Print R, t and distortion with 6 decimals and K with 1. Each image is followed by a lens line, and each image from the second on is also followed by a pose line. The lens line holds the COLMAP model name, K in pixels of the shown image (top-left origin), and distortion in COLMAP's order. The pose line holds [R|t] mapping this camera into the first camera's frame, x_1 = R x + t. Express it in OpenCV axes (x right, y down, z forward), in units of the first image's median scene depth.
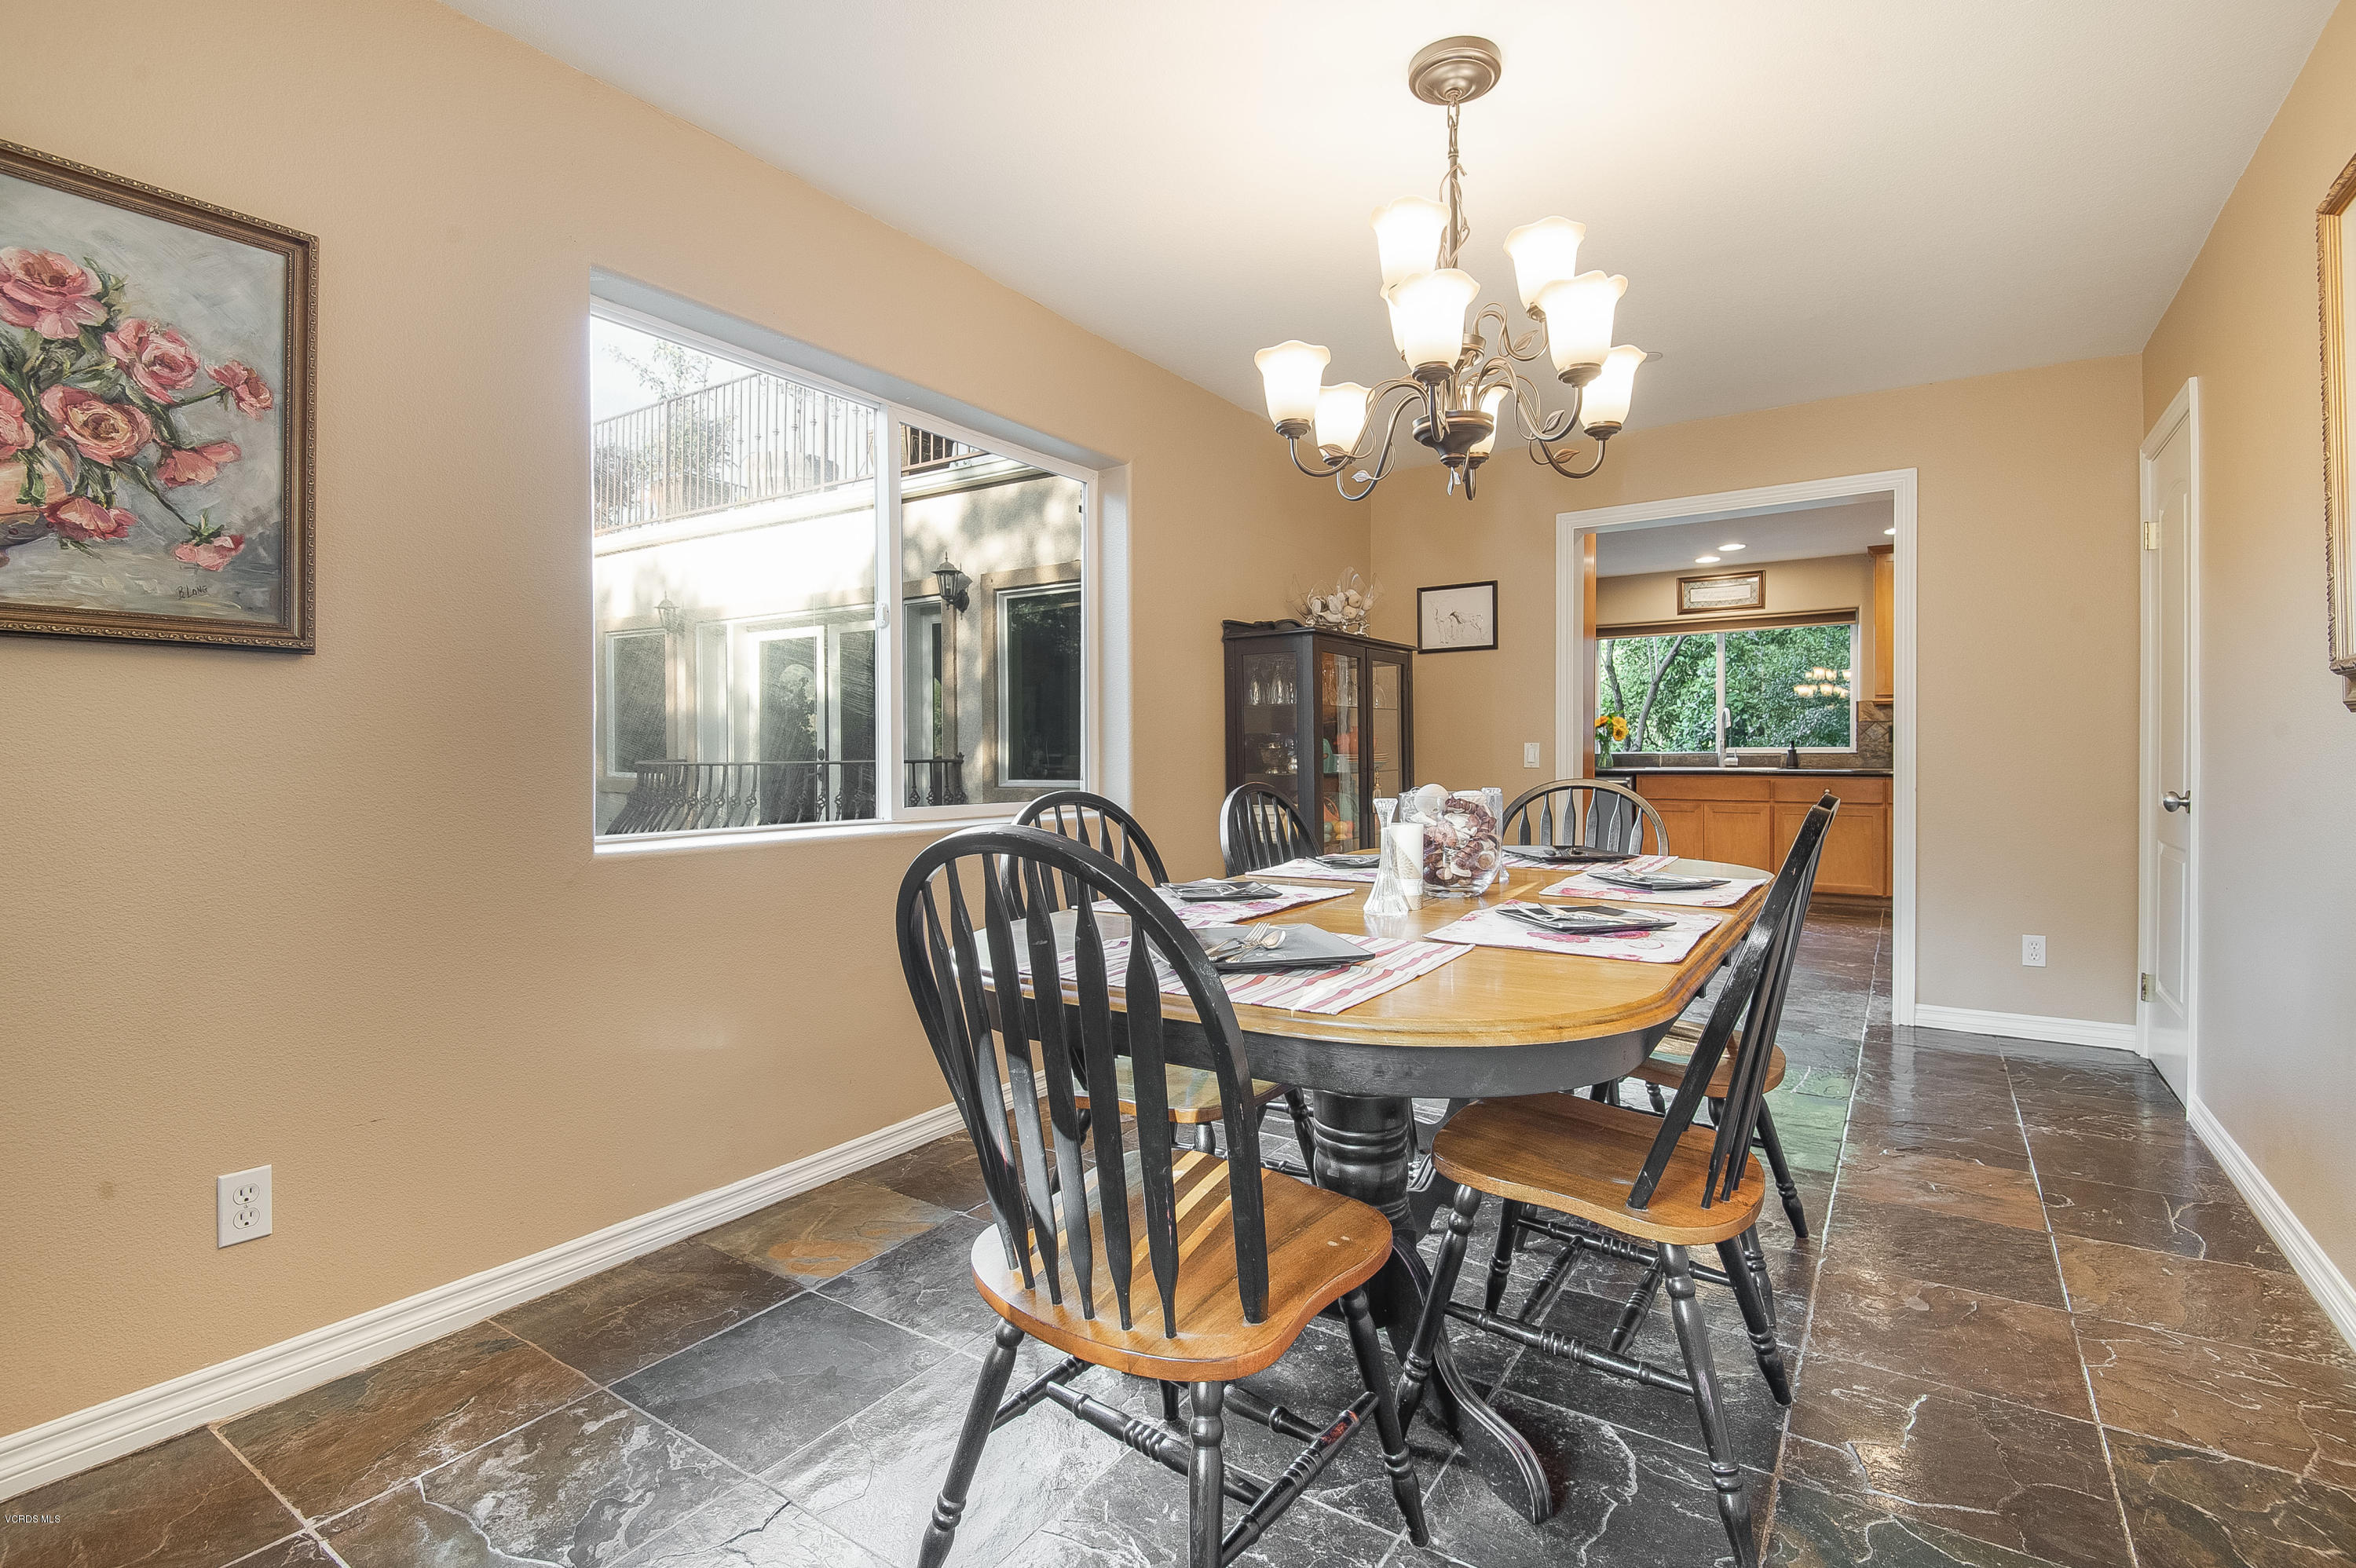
lens RADIAL K [[1108.2, 0, 1160.0], [0, 1108.2, 736.6], [0, 0, 1]] dist [-0.005694, -0.004991]
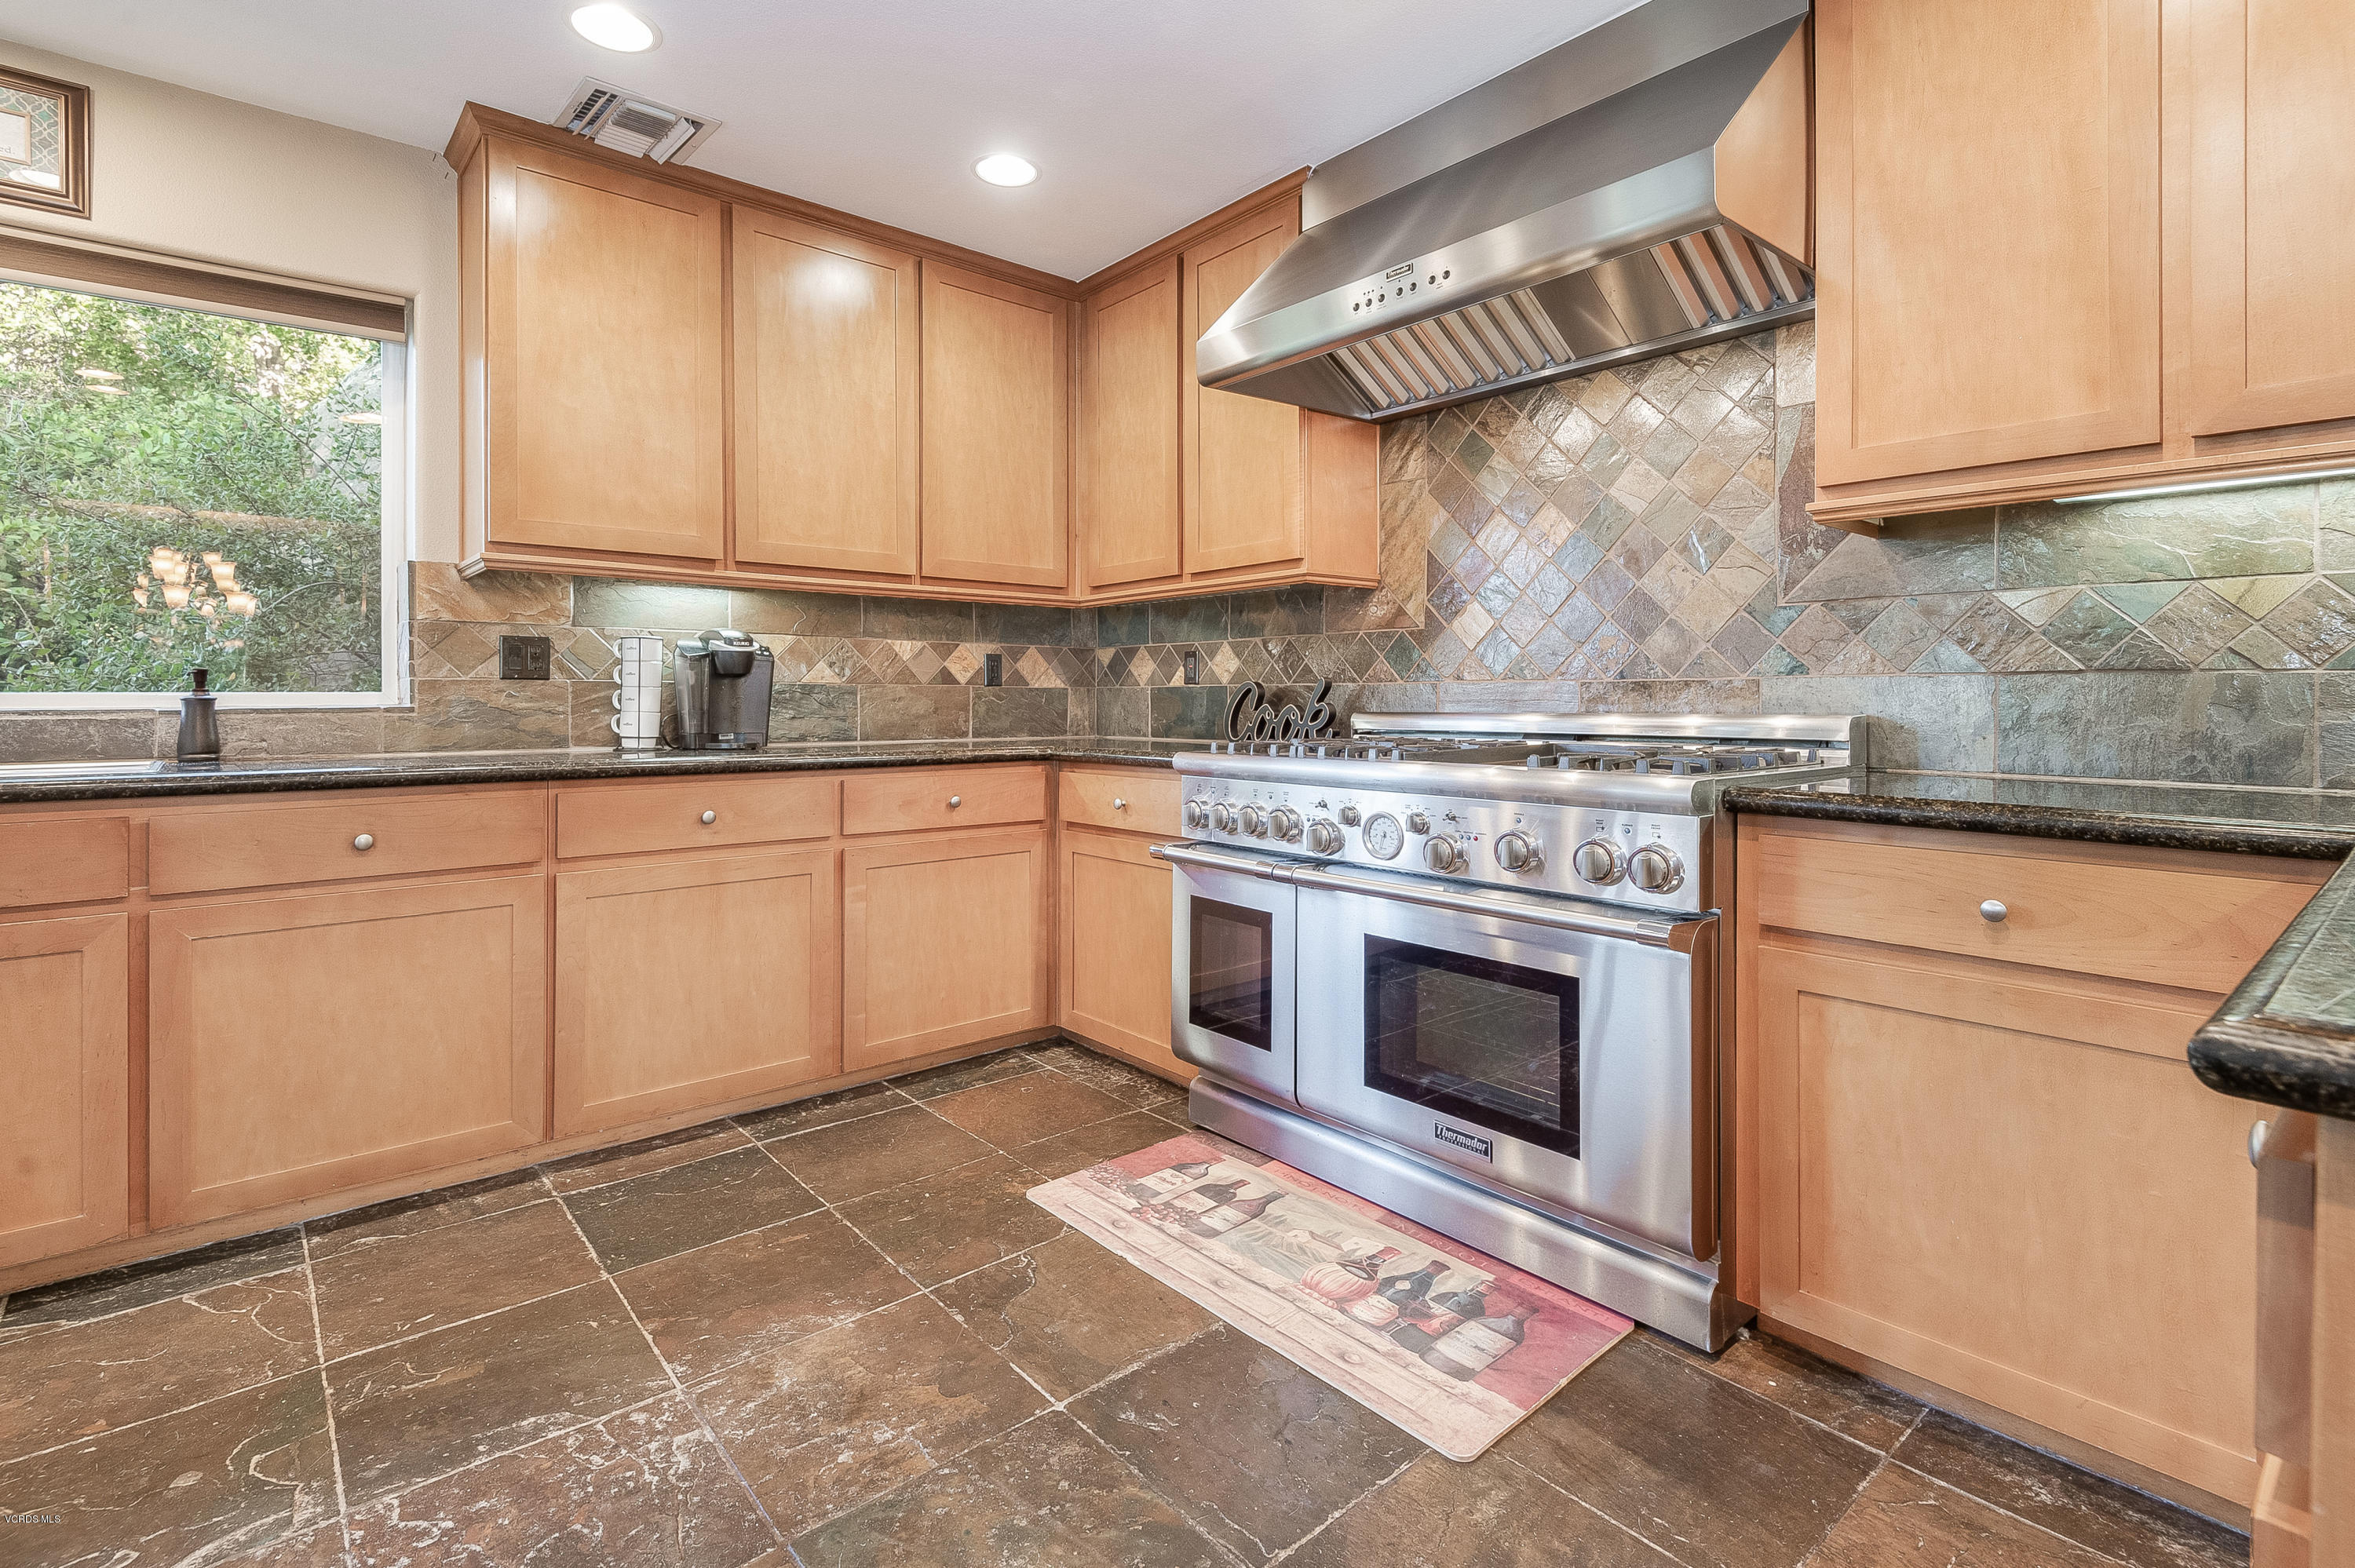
lens RADIAL K [[1107.6, 0, 1150.7], [0, 1107.6, 698.6], [0, 0, 1]] dist [-0.005694, -0.004991]
pose [[0.276192, -0.000118, 0.961103, 0.357082], [0.002912, 0.999996, -0.000715, 0.012574], [-0.961098, 0.002996, 0.276191, 0.672475]]
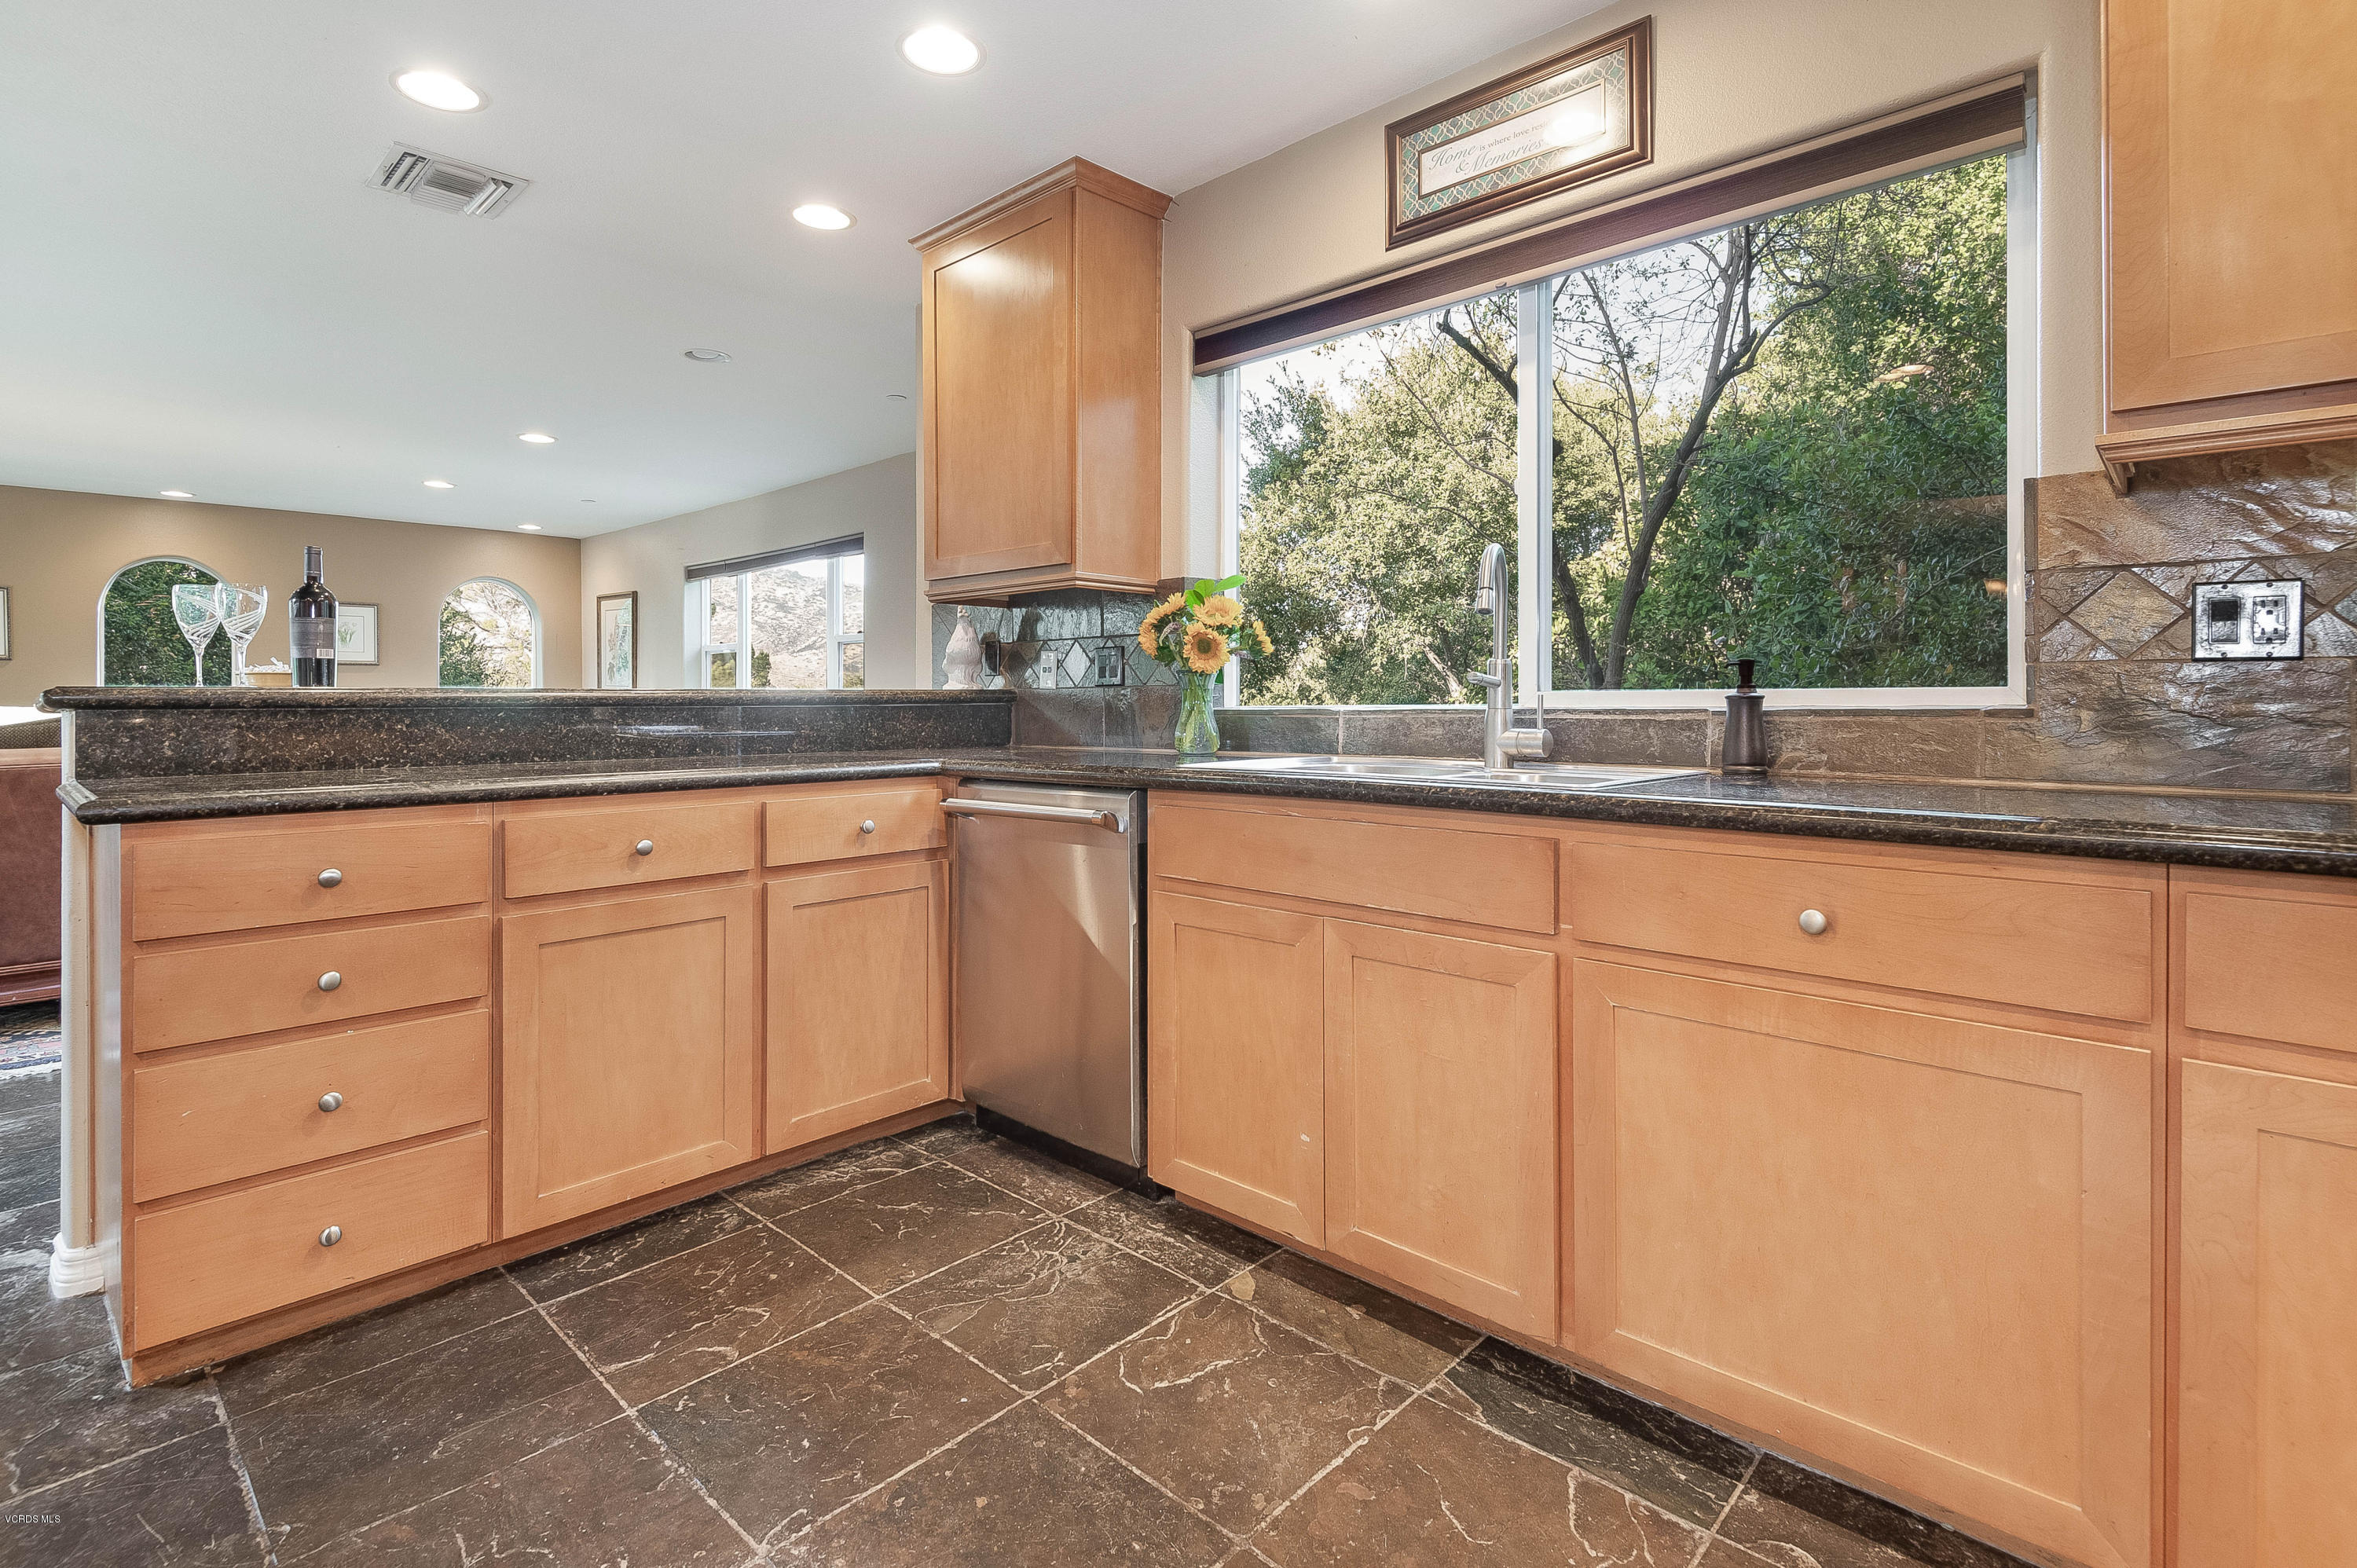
lens RADIAL K [[1108.7, 0, 1178.7], [0, 1108.7, 697.1], [0, 0, 1]] dist [-0.005694, -0.004991]
pose [[0.987107, 0.003874, -0.160012, 0.493144], [-0.005383, 0.999945, -0.008996, 0.014686], [0.159969, 0.009742, 0.987074, 0.747747]]
